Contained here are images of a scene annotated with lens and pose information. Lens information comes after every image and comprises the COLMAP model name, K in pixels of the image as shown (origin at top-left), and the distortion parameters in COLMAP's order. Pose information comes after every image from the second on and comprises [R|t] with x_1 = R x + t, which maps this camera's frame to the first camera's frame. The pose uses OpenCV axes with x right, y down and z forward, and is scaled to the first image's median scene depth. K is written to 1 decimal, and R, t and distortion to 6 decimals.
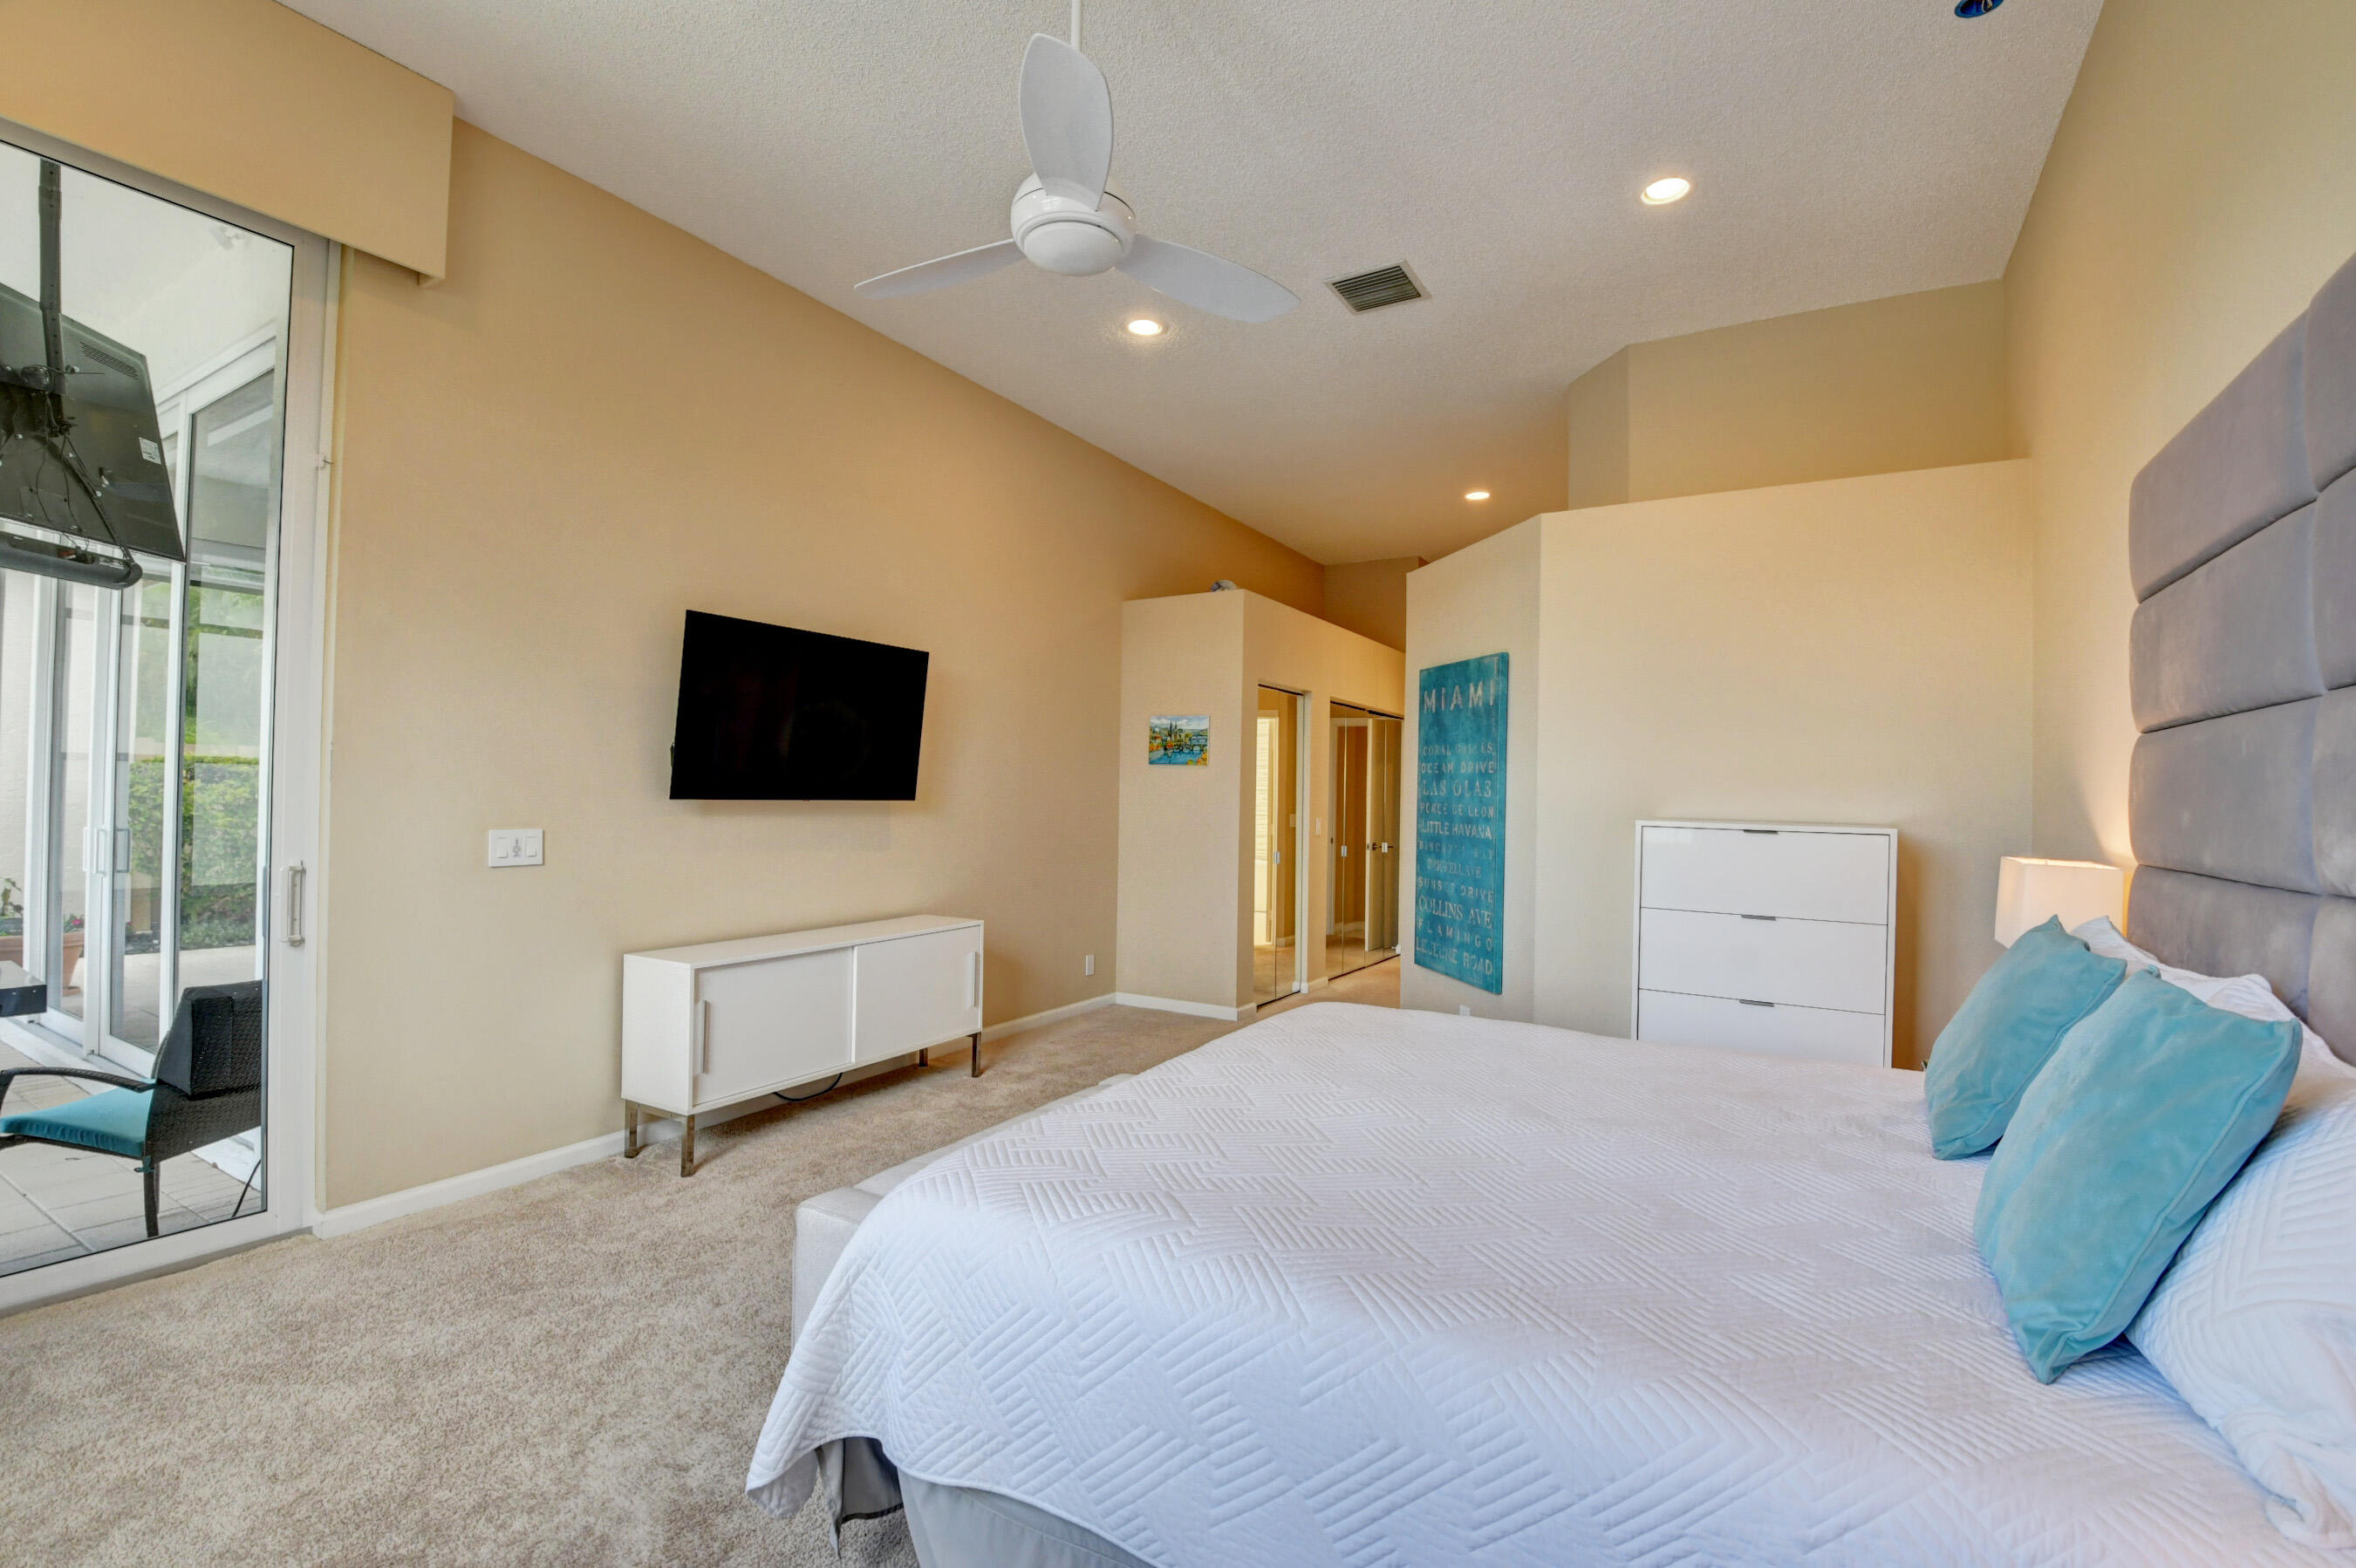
lens RADIAL K [[1037.0, 0, 1172.3], [0, 1037.0, 790.0], [0, 0, 1]] dist [0.007823, -0.021314]
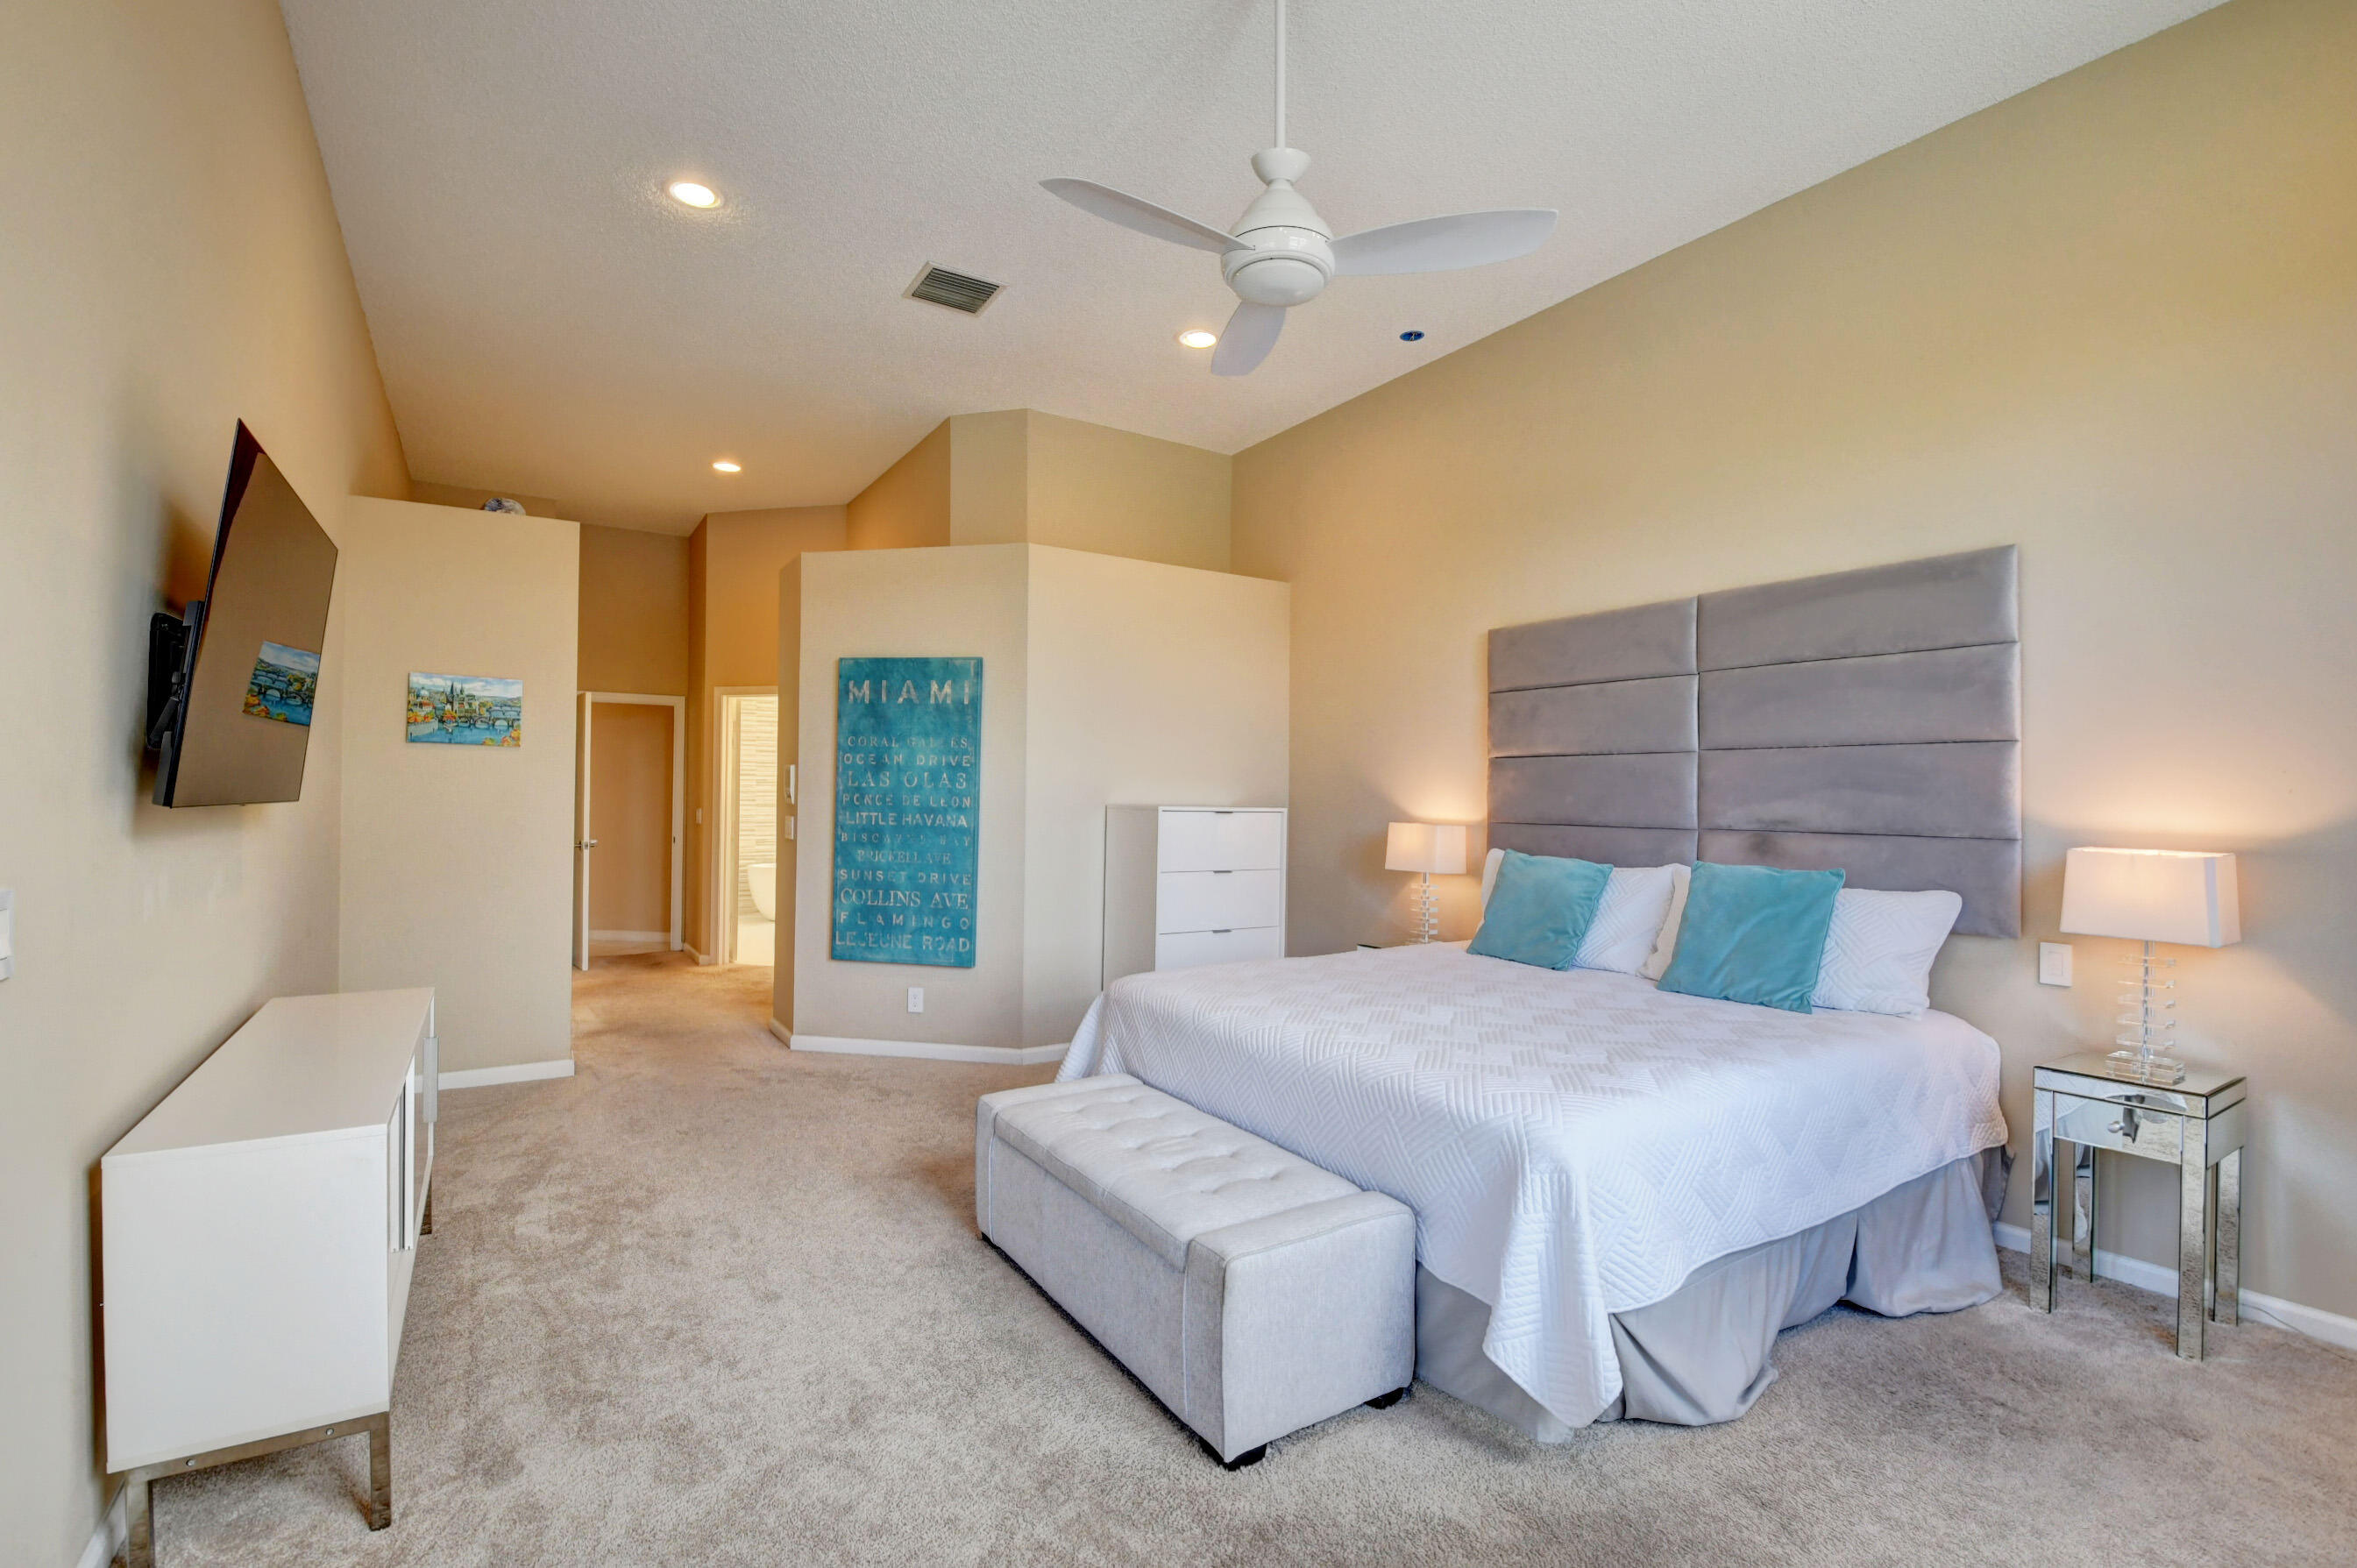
lens RADIAL K [[1037.5, 0, 1172.8], [0, 1037.5, 790.0], [0, 0, 1]] dist [0.007823, -0.021314]
pose [[0.441485, -0.007133, 0.897240, -0.529201], [-0.006076, 0.999922, 0.010940, -0.004250], [-0.897248, -0.010282, 0.441407, 0.300128]]
